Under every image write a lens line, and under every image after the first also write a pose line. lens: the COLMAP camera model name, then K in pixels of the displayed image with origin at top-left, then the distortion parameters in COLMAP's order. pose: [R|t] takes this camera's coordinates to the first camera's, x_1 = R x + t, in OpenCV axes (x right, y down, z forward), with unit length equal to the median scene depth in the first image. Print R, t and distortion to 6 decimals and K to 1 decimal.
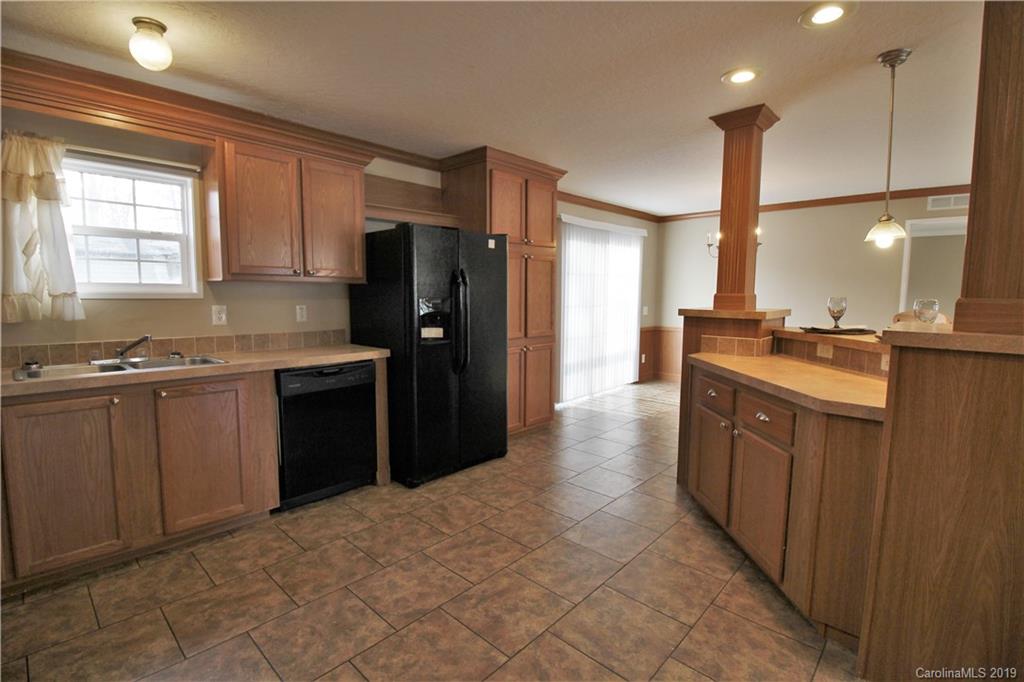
lens RADIAL K [[472.6, 0, 509.6], [0, 472.6, 340.2], [0, 0, 1]] dist [-0.014721, -0.003785]
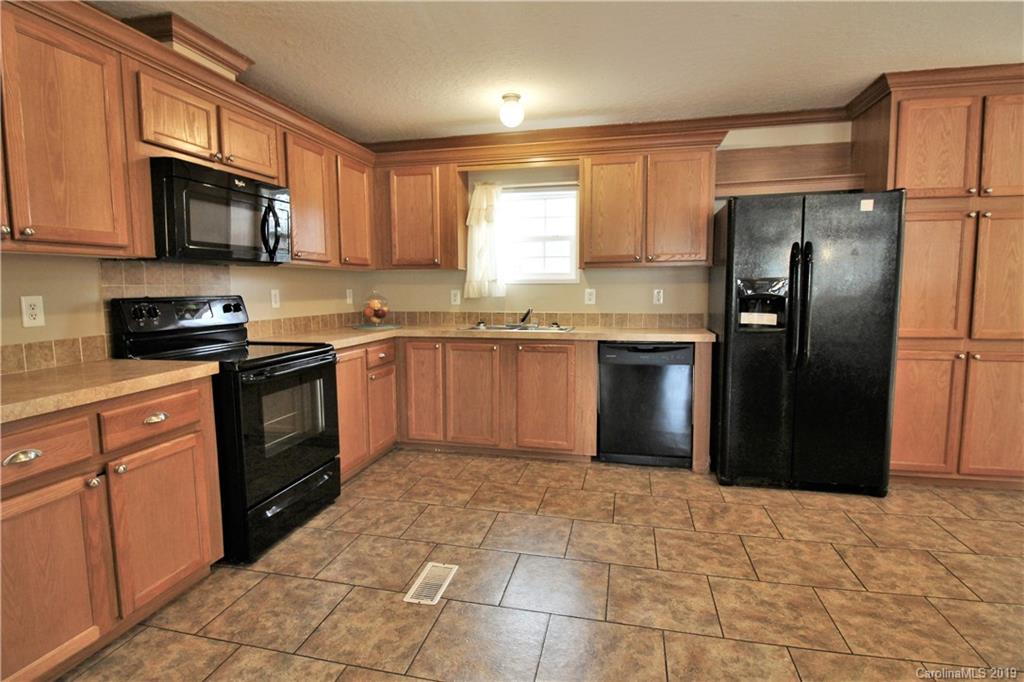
lens RADIAL K [[513.4, 0, 506.0], [0, 513.4, 338.7], [0, 0, 1]] dist [-0.012059, -0.002633]
pose [[0.491949, 0.073699, -0.867499, 0.476450], [-0.075007, 0.996294, 0.042105, 0.018643], [0.867387, 0.044355, 0.495654, 0.133627]]
